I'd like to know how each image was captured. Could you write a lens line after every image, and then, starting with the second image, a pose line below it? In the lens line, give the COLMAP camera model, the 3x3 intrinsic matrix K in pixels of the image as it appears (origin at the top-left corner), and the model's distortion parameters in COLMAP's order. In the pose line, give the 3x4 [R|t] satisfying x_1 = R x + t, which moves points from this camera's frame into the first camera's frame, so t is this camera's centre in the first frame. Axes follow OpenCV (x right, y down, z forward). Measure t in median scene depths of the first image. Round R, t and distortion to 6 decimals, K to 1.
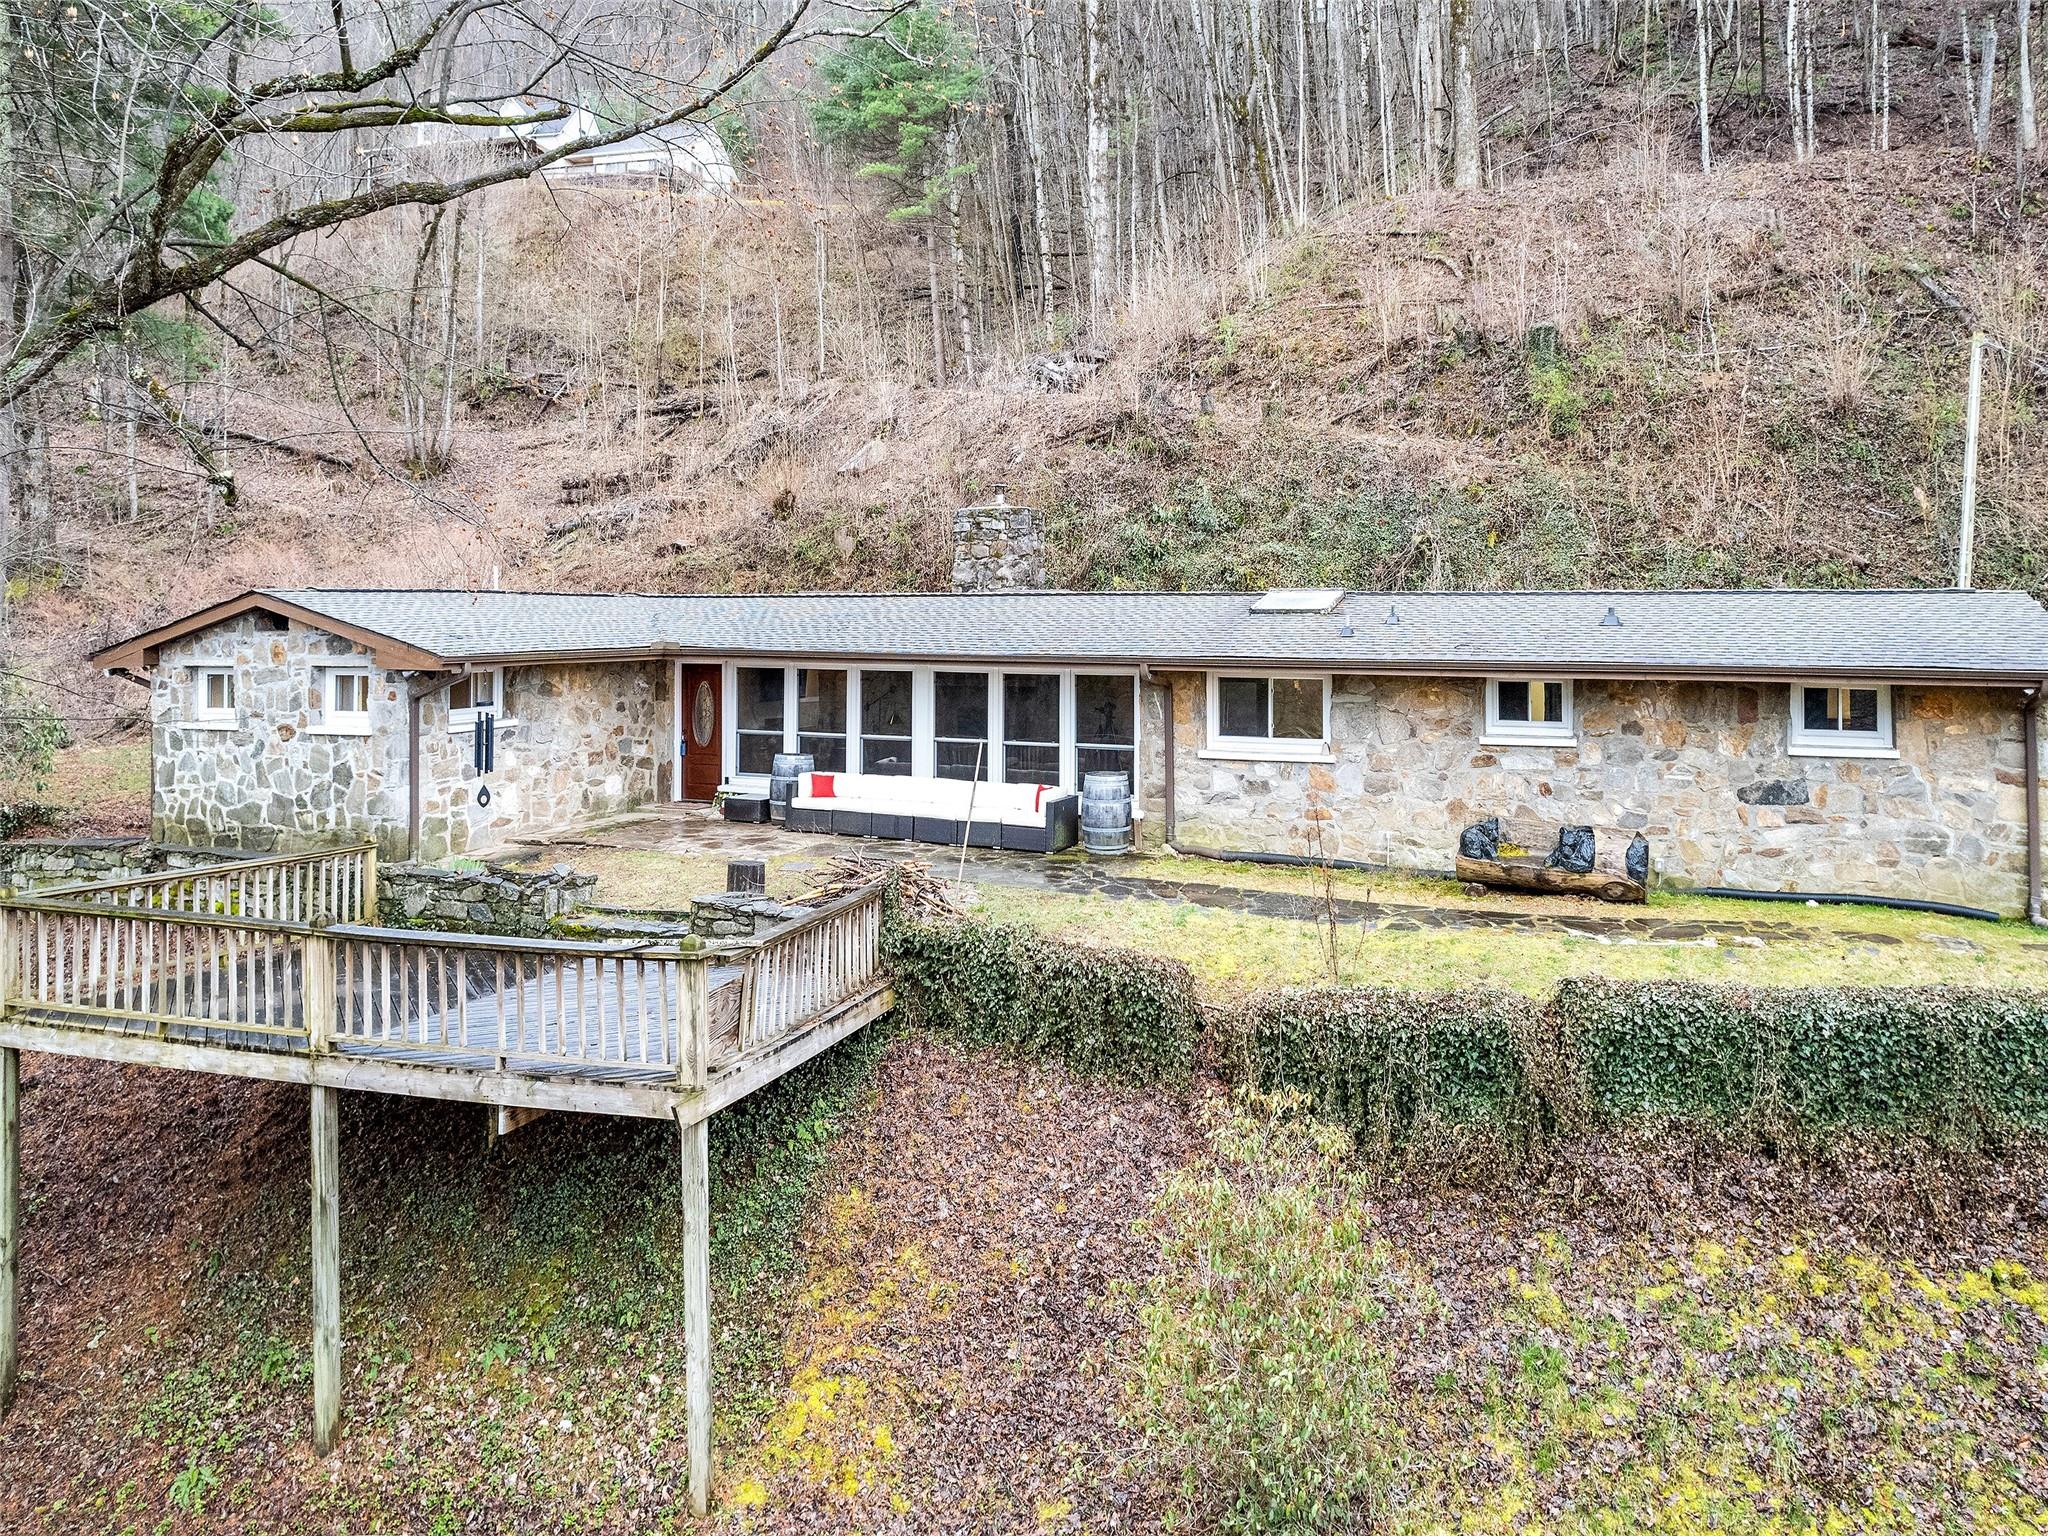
lens RADIAL K [[1419.8, 0, 1020.4], [0, 1419.8, 749.4], [0, 0, 1]] dist [-0.043382, 0.034653]
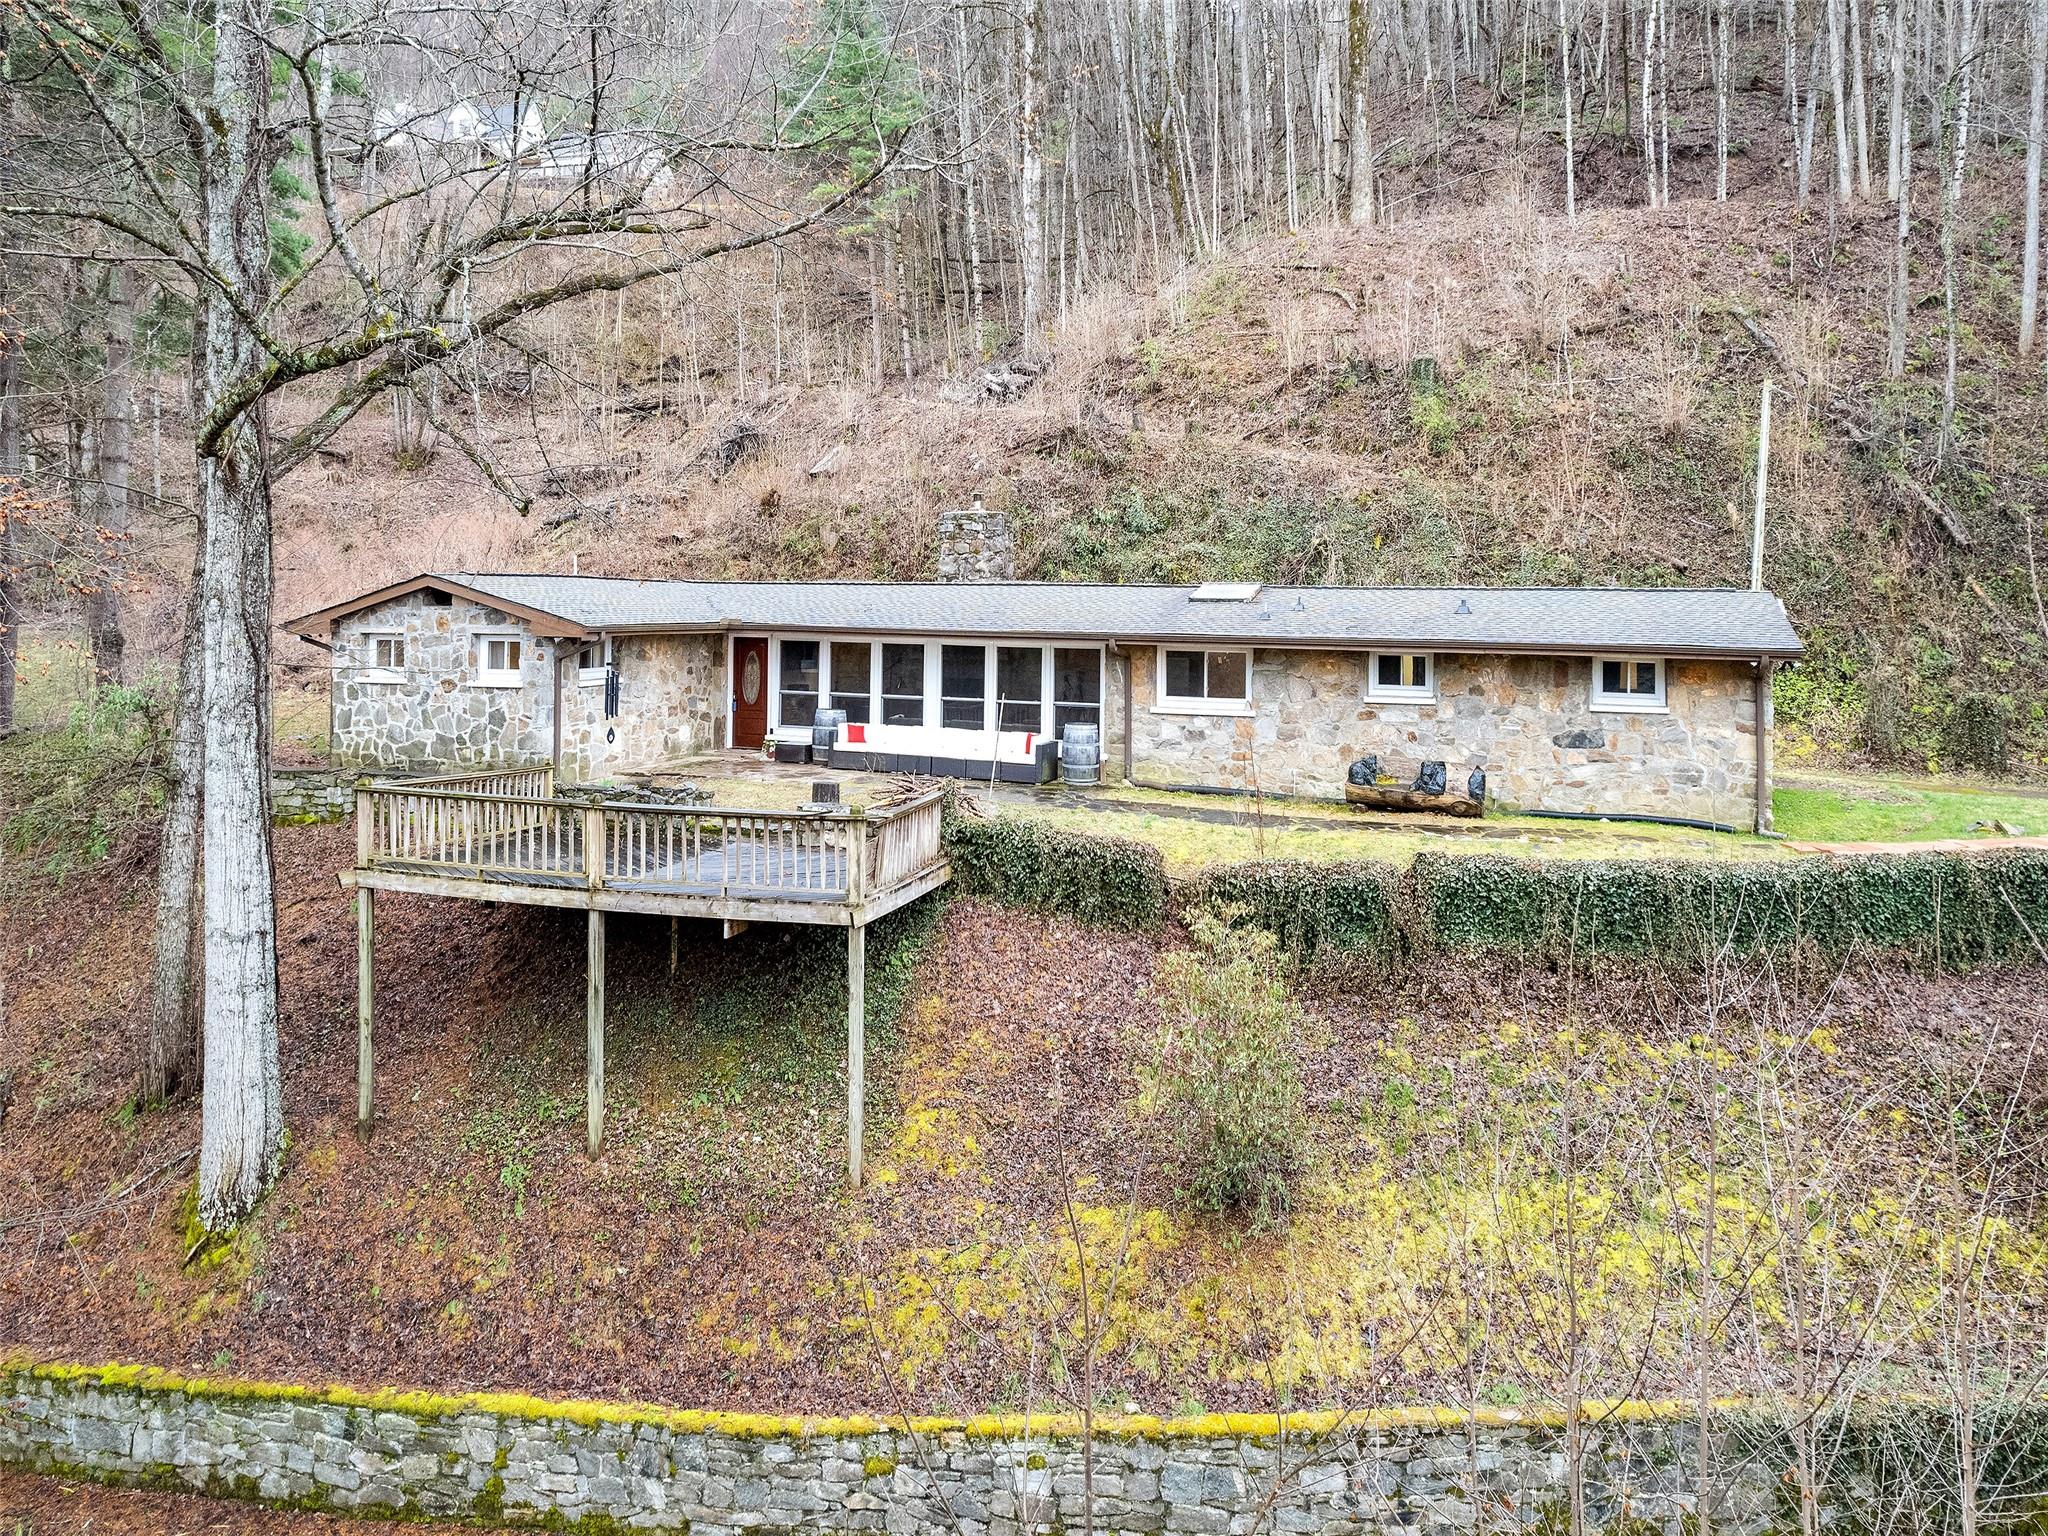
lens RADIAL K [[1376.9, 0, 1024.0], [0, 1376.9, 768.0], [0, 0, 1]] dist [-0.023216, -0.001530]
pose [[0.997612, 0.003091, 0.068998, -0.083851], [-0.004754, 0.999702, 0.023951, 0.029612], [-0.068903, -0.024222, 0.997329, -0.271898]]
